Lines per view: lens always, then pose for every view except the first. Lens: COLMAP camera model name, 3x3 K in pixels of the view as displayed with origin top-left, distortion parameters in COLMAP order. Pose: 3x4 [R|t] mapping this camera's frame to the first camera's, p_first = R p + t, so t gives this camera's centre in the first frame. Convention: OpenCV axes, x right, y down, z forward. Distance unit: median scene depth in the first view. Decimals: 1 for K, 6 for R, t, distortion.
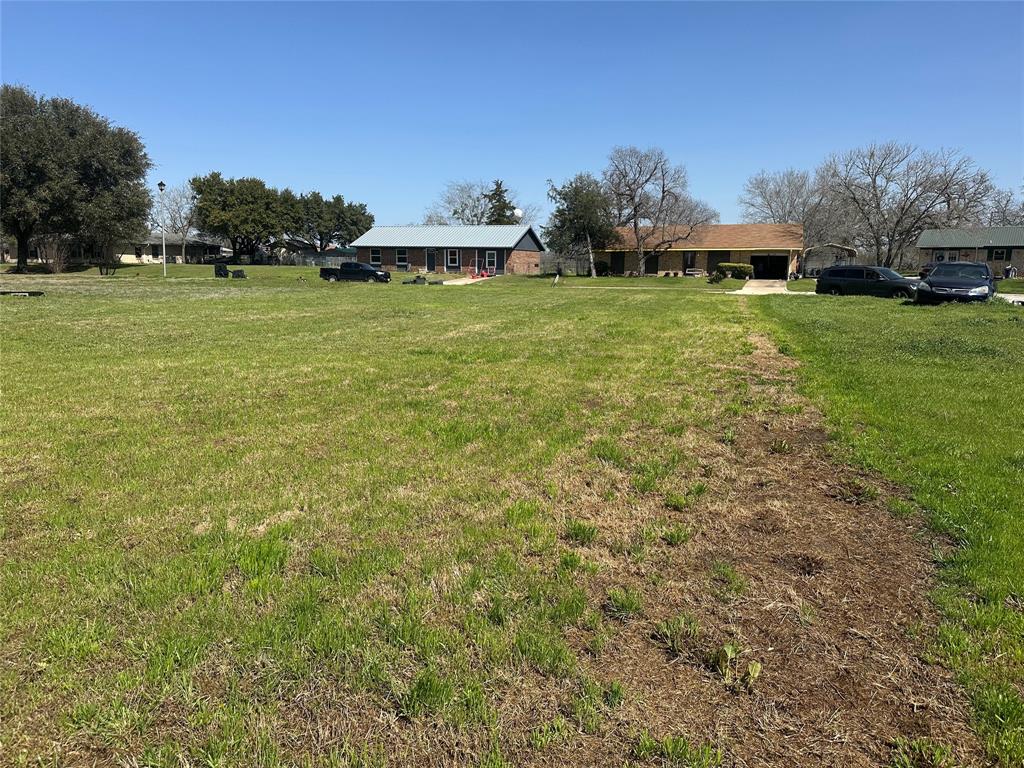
lens RADIAL K [[711.8, 0, 516.7], [0, 711.8, 385.7], [0, 0, 1]] dist [0.148232, -0.199251]
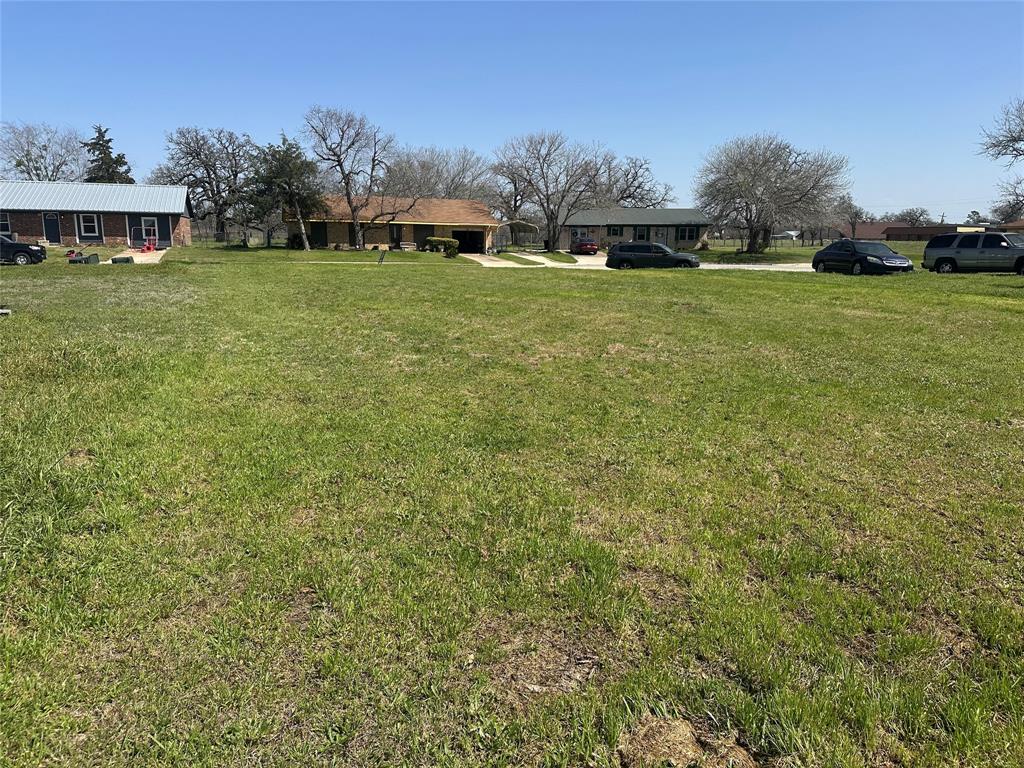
lens RADIAL K [[711.8, 0, 516.7], [0, 711.8, 385.7], [0, 0, 1]] dist [0.148232, -0.199251]
pose [[0.786007, -0.126004, 0.605240, -0.253498], [0.100873, 0.992028, 0.075527, -0.024651], [-0.609932, 0.001688, 0.792452, 0.116957]]
